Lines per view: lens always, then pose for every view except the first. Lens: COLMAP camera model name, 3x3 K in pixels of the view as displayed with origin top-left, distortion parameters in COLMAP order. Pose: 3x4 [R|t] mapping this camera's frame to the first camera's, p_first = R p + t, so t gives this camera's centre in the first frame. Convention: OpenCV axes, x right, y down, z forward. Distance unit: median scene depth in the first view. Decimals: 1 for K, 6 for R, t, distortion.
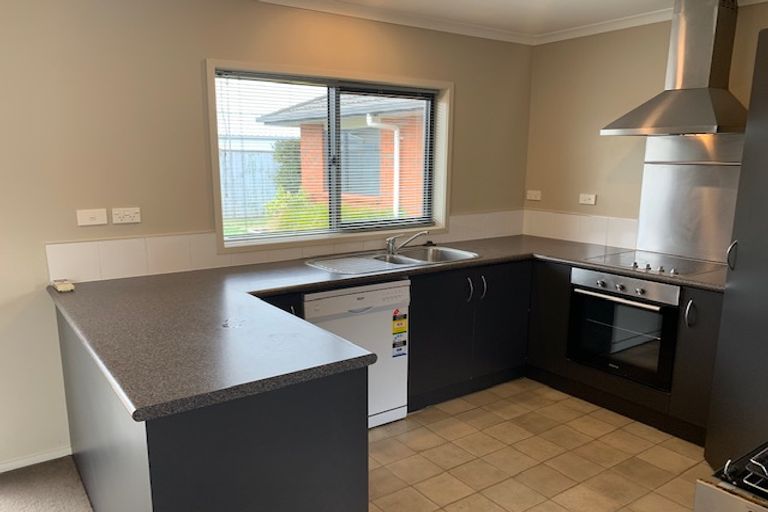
lens RADIAL K [[586.8, 0, 367.4], [0, 586.8, 285.9], [0, 0, 1]] dist [-0.037757, -0.002544]
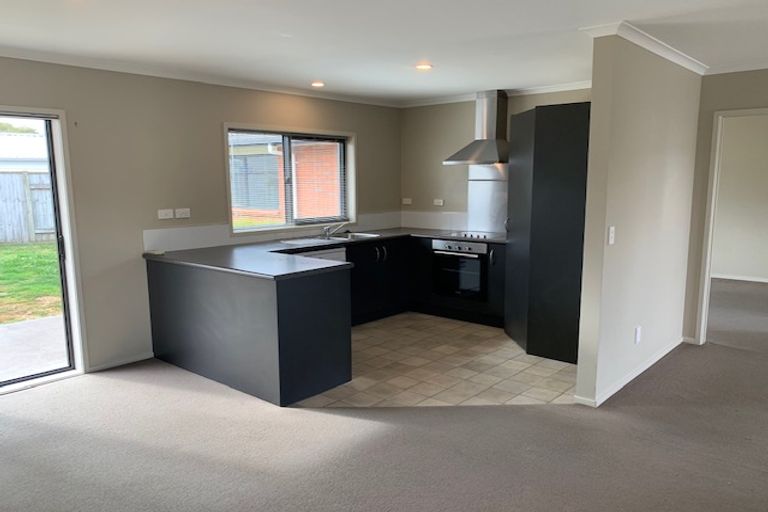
lens RADIAL K [[593.3, 0, 382.4], [0, 593.3, 277.4], [0, 0, 1]] dist [0.009993, 0.006127]
pose [[0.968244, -0.048713, 0.245216, -0.230908], [0.060944, 0.997234, -0.042536, 0.142809], [-0.242466, 0.056129, 0.968535, -0.663991]]
